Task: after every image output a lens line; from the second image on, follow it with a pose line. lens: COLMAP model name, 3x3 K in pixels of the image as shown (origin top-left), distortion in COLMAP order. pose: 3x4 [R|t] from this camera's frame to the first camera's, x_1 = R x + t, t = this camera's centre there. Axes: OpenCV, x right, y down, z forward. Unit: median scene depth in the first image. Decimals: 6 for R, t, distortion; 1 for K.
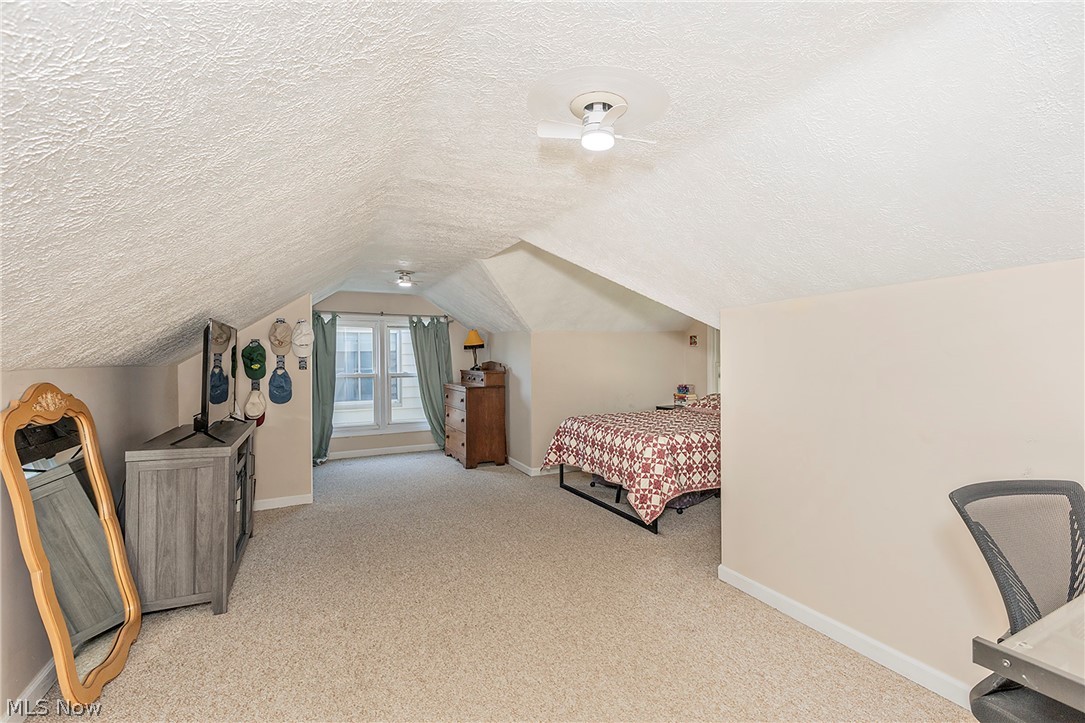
lens RADIAL K [[487.9, 0, 552.9], [0, 487.9, 359.9], [0, 0, 1]] dist [0.002349, -0.000639]
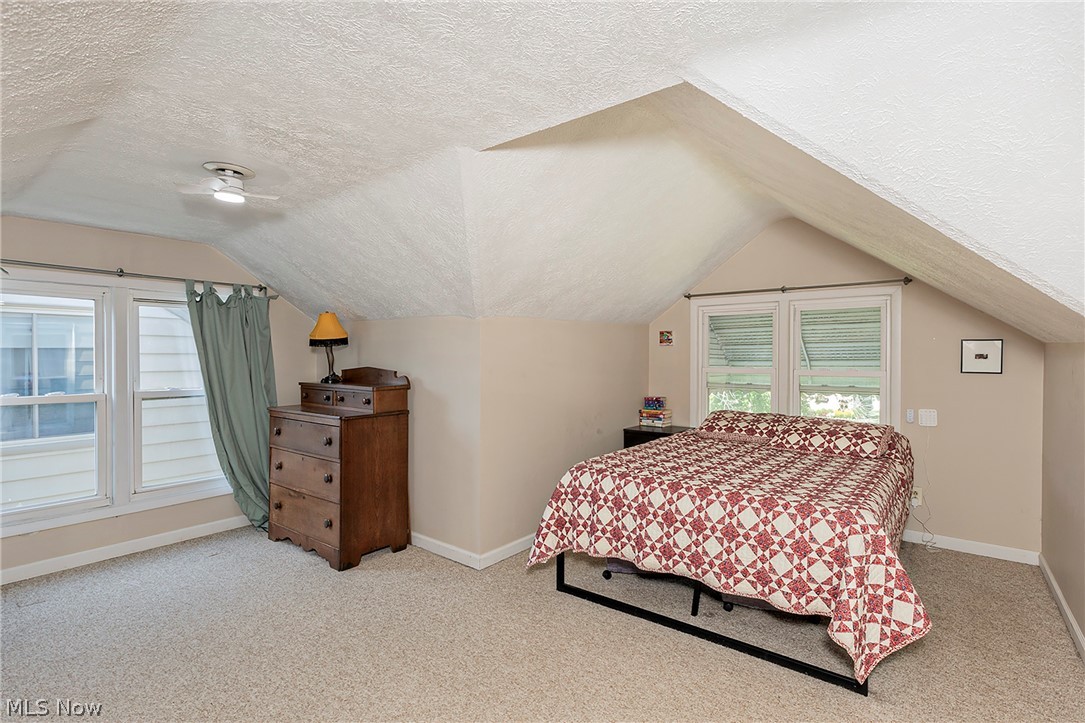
lens RADIAL K [[487.9, 0, 541.6], [0, 487.9, 363.5], [0, 0, 1]] dist [0.002349, -0.000639]
pose [[0.899471, -0.005562, 0.436944, -0.189541], [0.002862, 0.999973, 0.006838, -0.005126], [-0.436970, -0.004900, 0.899463, 0.380168]]
